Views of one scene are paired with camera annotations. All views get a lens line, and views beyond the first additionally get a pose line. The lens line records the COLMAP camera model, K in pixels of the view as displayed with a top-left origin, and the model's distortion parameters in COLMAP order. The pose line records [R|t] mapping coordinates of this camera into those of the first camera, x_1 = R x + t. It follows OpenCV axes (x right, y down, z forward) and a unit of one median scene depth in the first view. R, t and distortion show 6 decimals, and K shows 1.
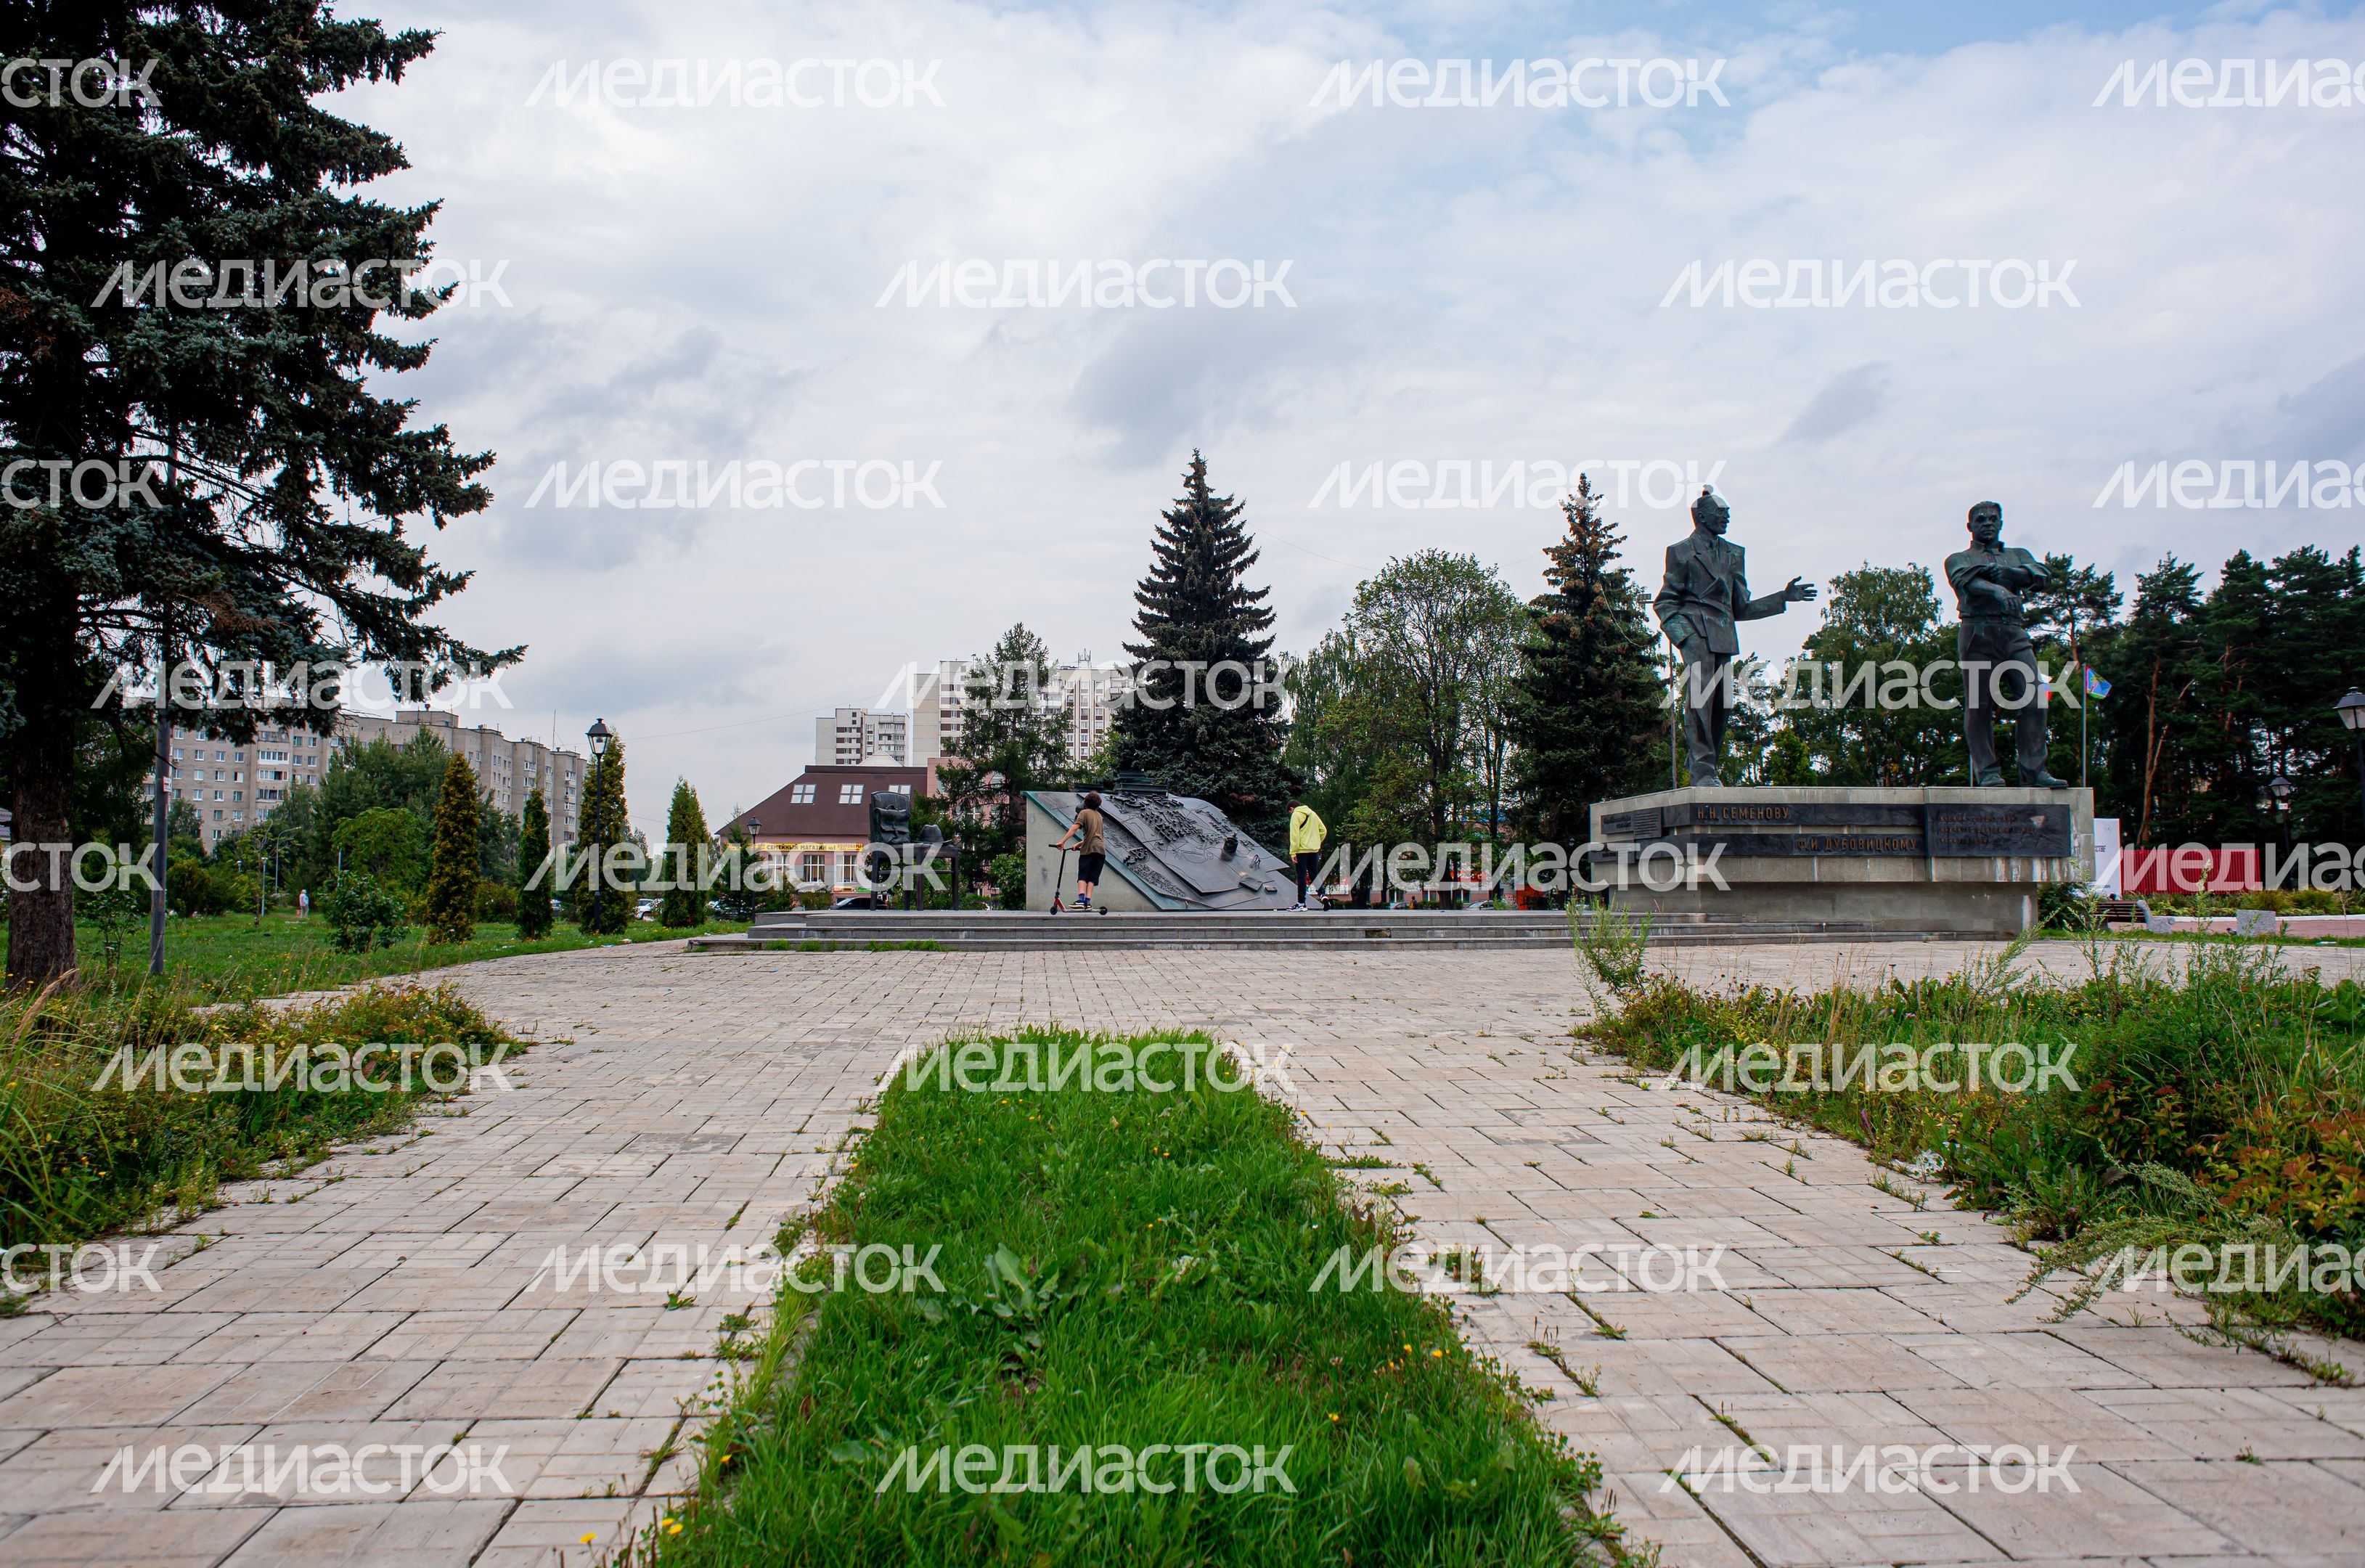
lens RADIAL K [[1709.0, 0, 1156.4], [0, 1709.0, 775.2], [0, 0, 1]] dist [-0.082178, 0.075841]
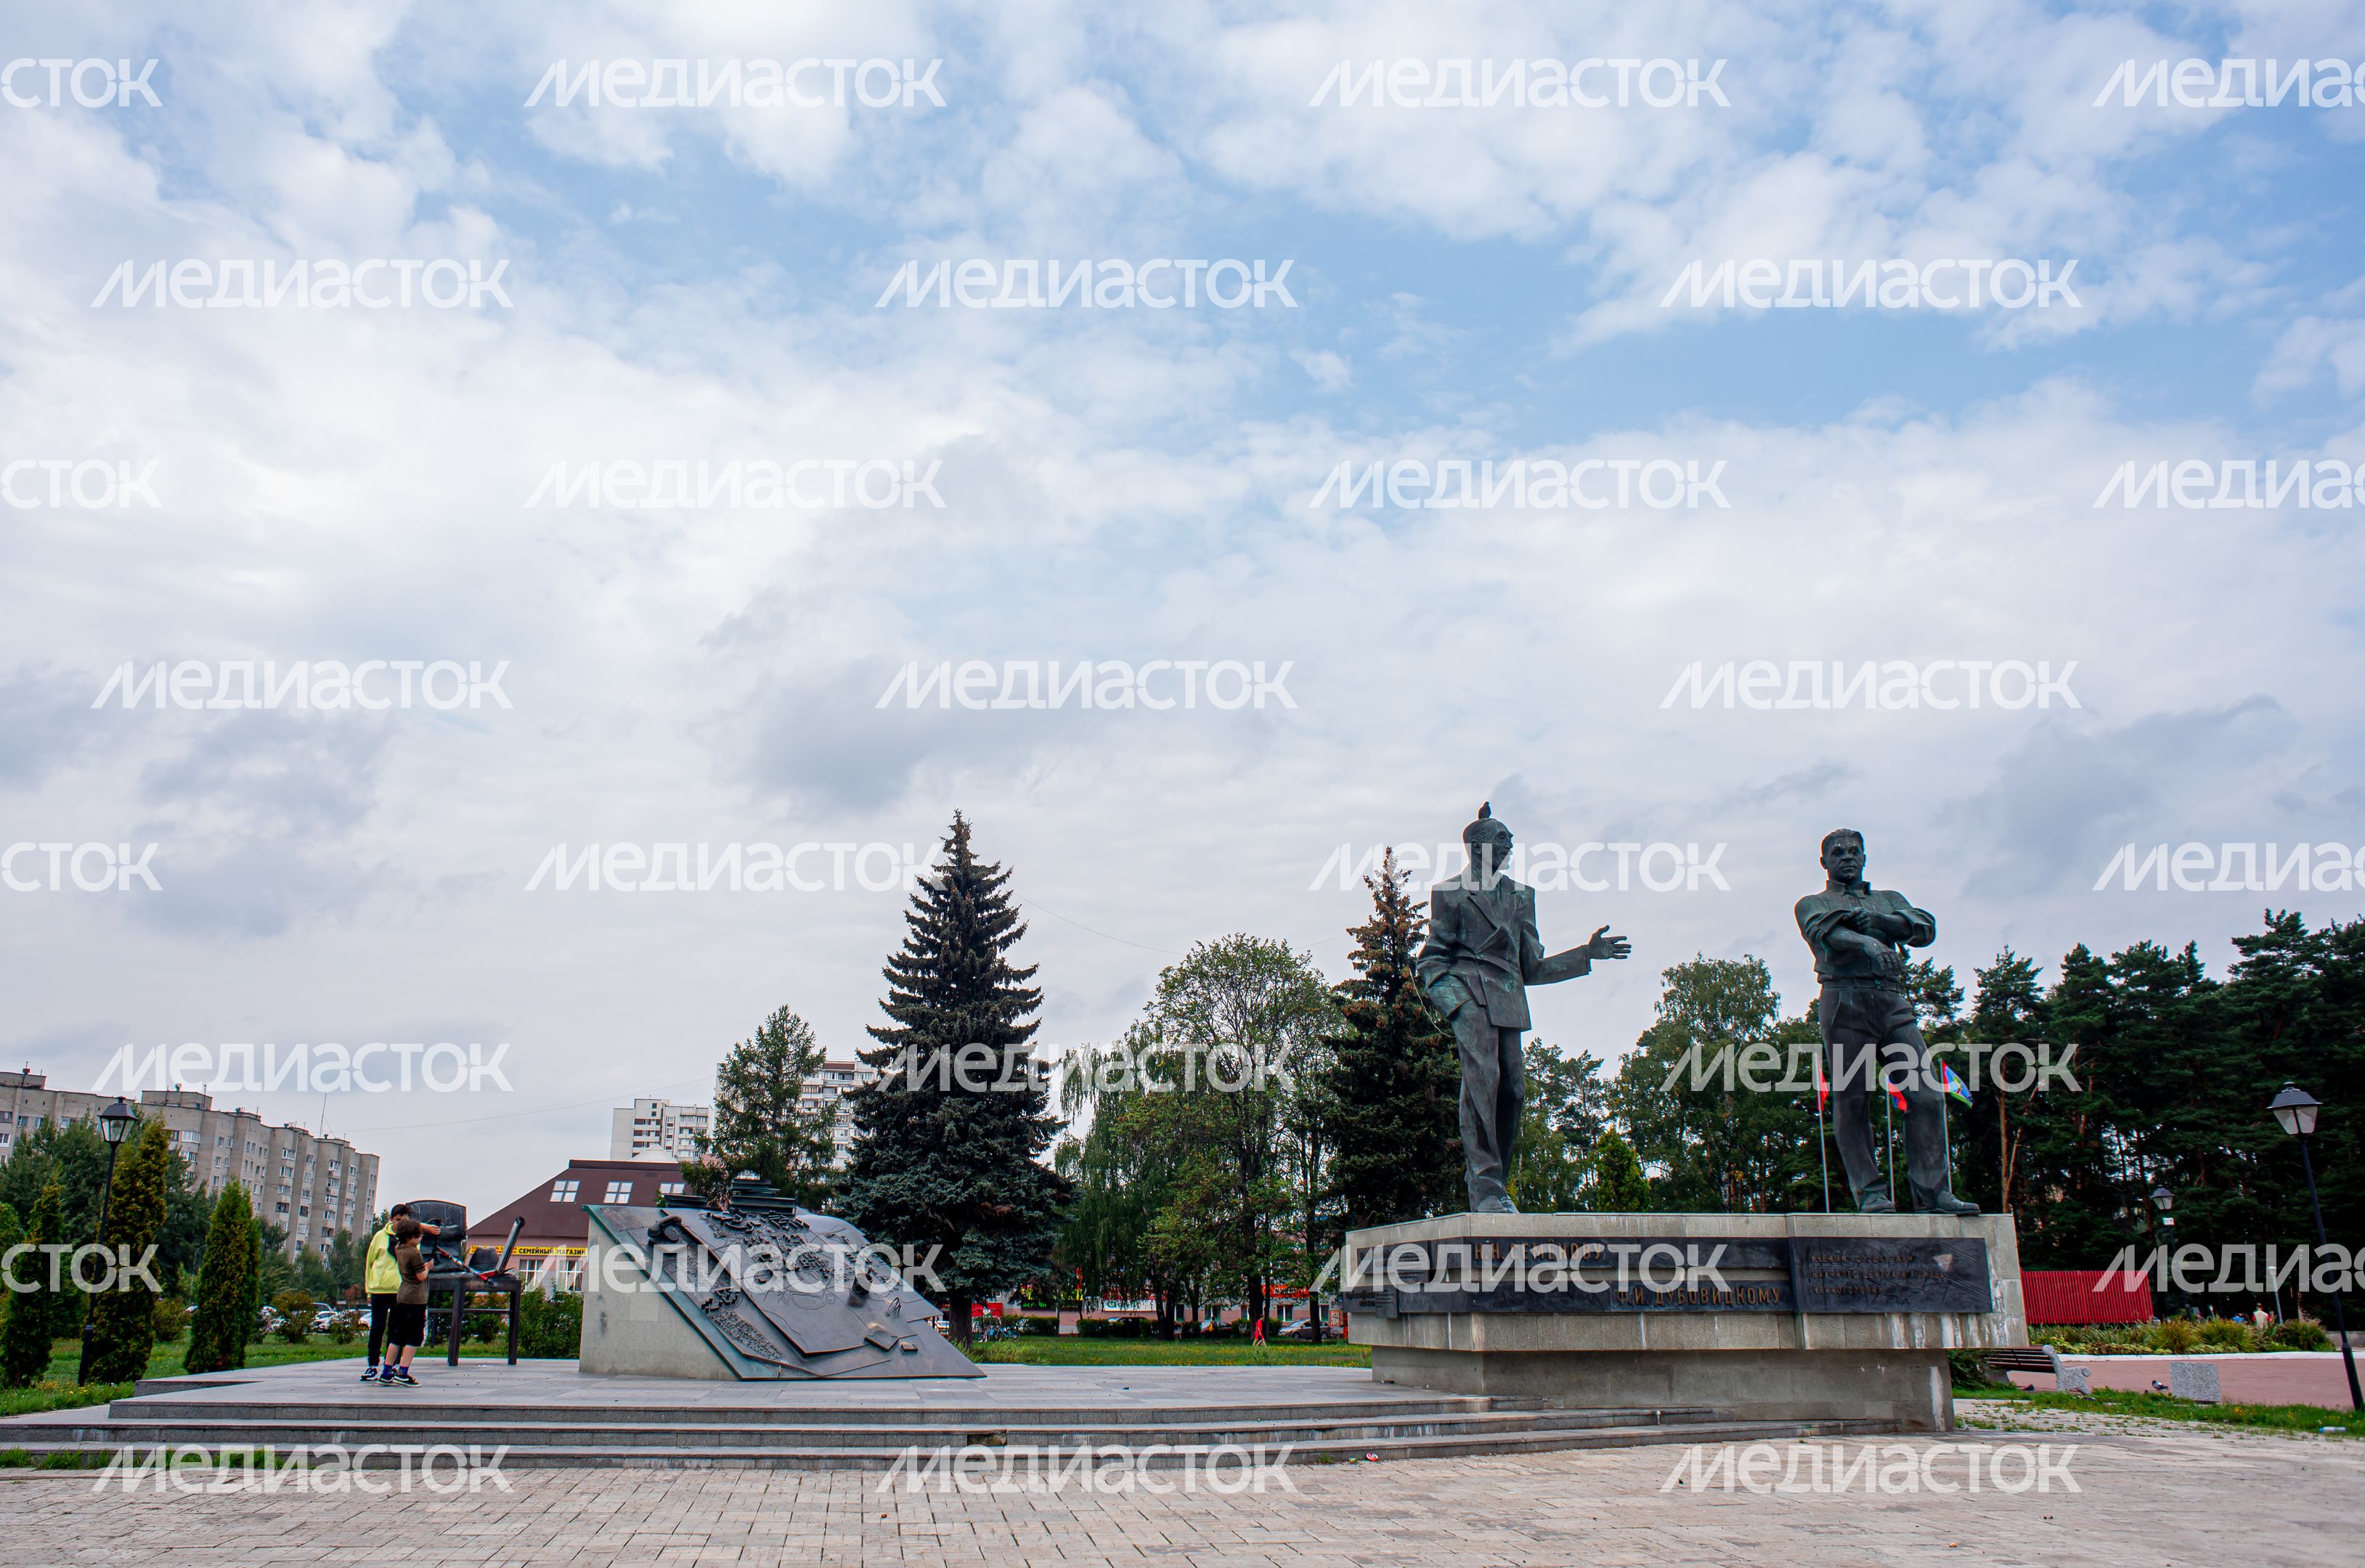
lens RADIAL K [[1751.1, 0, 1095.1], [0, 1751.1, 827.1], [0, 0, 1]] dist [-0.088802, 0.081351]
pose [[0.998000, 0.022014, 0.059265, 0.037912], [-0.009967, 0.980481, -0.196362, -0.002408], [-0.062431, 0.195379, 0.978739, 0.088547]]
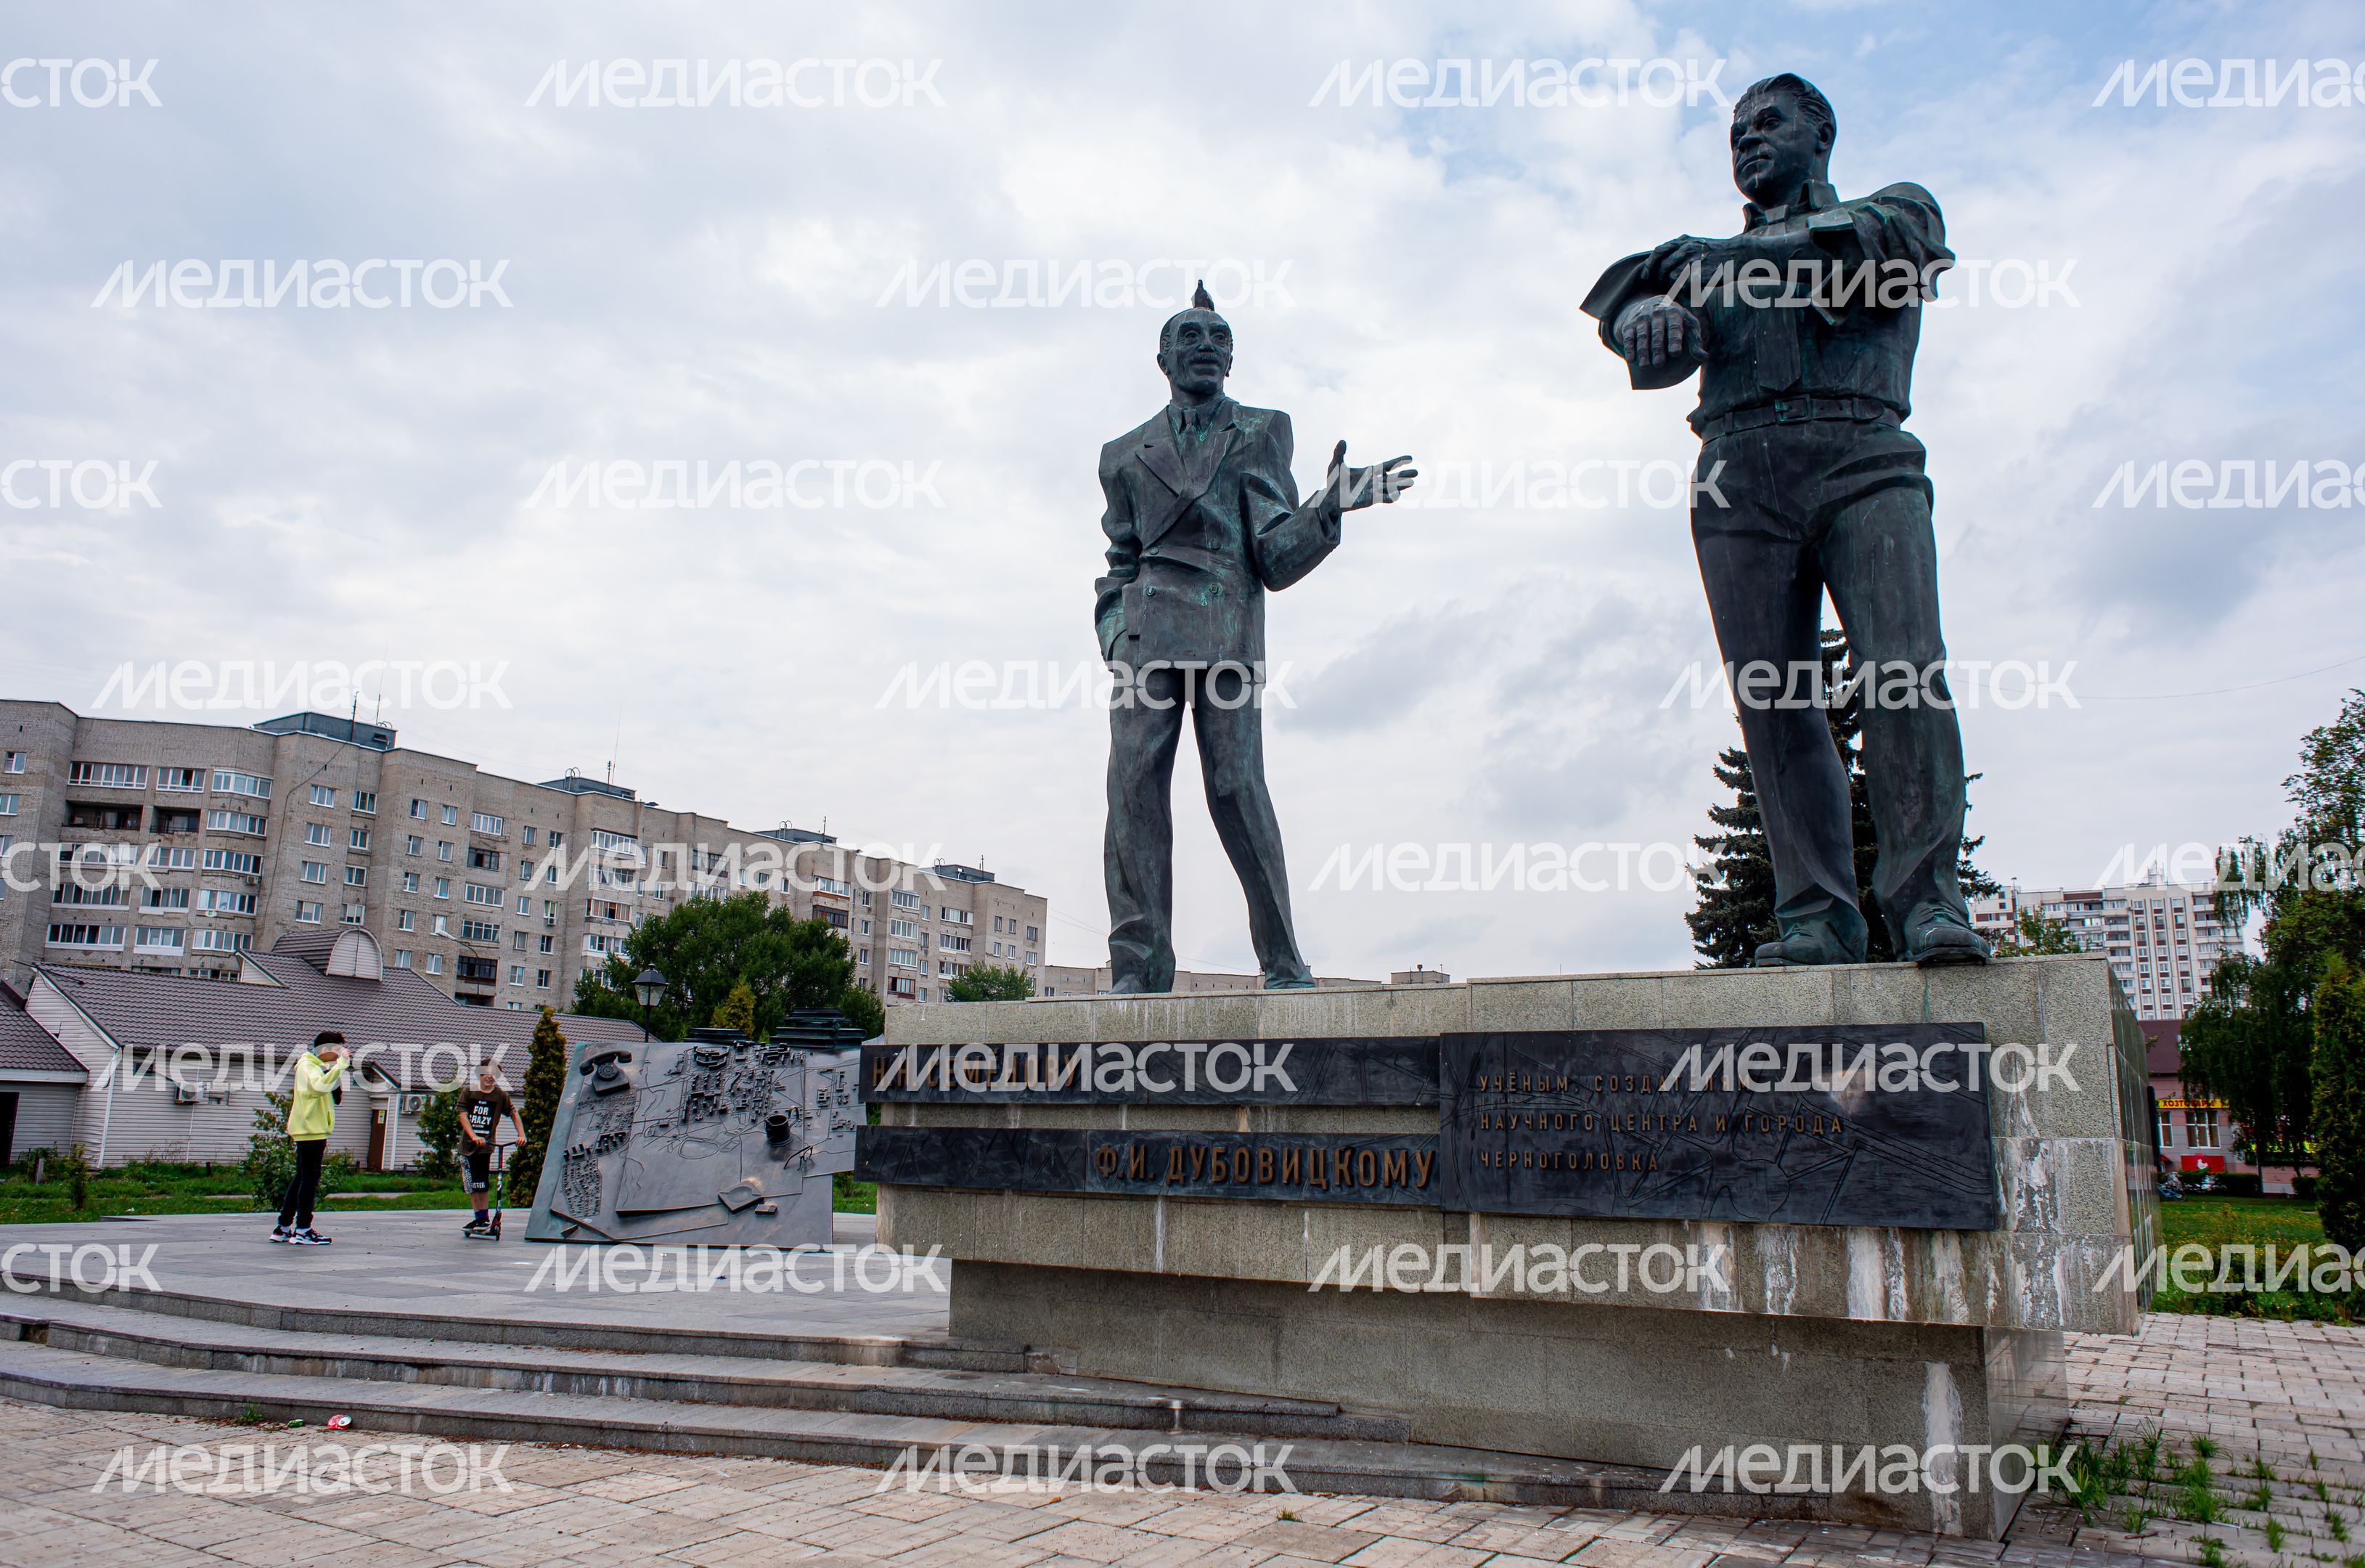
lens RADIAL K [[1700.7, 0, 1152.3], [0, 1700.7, 805.8], [0, 0, 1]] dist [-0.089363, 0.078977]
pose [[0.809702, -0.099739, -0.578304, 0.197423], [0.023324, 0.990142, -0.138111, 0.005618], [0.586378, 0.098341, 0.804046, 0.238230]]
